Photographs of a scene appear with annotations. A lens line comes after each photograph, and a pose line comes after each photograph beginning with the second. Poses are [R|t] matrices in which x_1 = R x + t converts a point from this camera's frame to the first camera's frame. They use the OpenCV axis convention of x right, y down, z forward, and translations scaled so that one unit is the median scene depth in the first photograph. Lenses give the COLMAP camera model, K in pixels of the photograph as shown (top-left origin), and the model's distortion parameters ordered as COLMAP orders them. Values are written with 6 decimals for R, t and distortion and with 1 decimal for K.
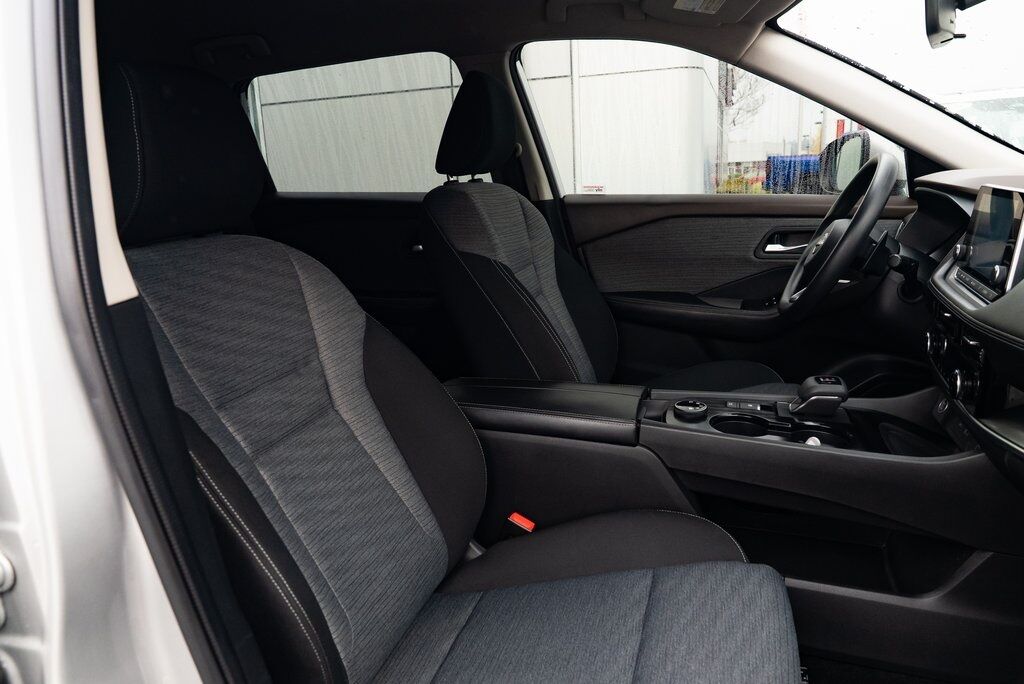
lens RADIAL K [[695.0, 0, 512.0], [0, 695.0, 342.0], [0, 0, 1]] dist [-0.038840, 0.026027]
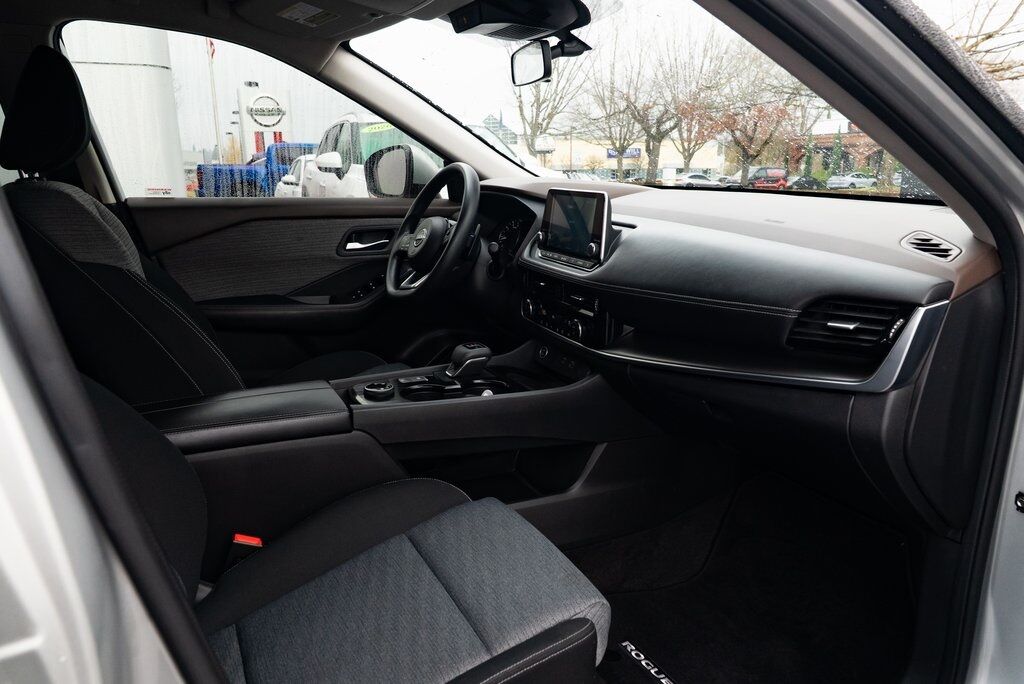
lens RADIAL K [[695.0, 0, 512.0], [0, 695.0, 342.0], [0, 0, 1]] dist [-0.038840, 0.026027]
pose [[0.708250, -0.134995, 0.692935, -0.262655], [0.143534, 0.988581, 0.045886, 0.001373], [-0.691216, 0.066961, 0.719539, 0.044426]]
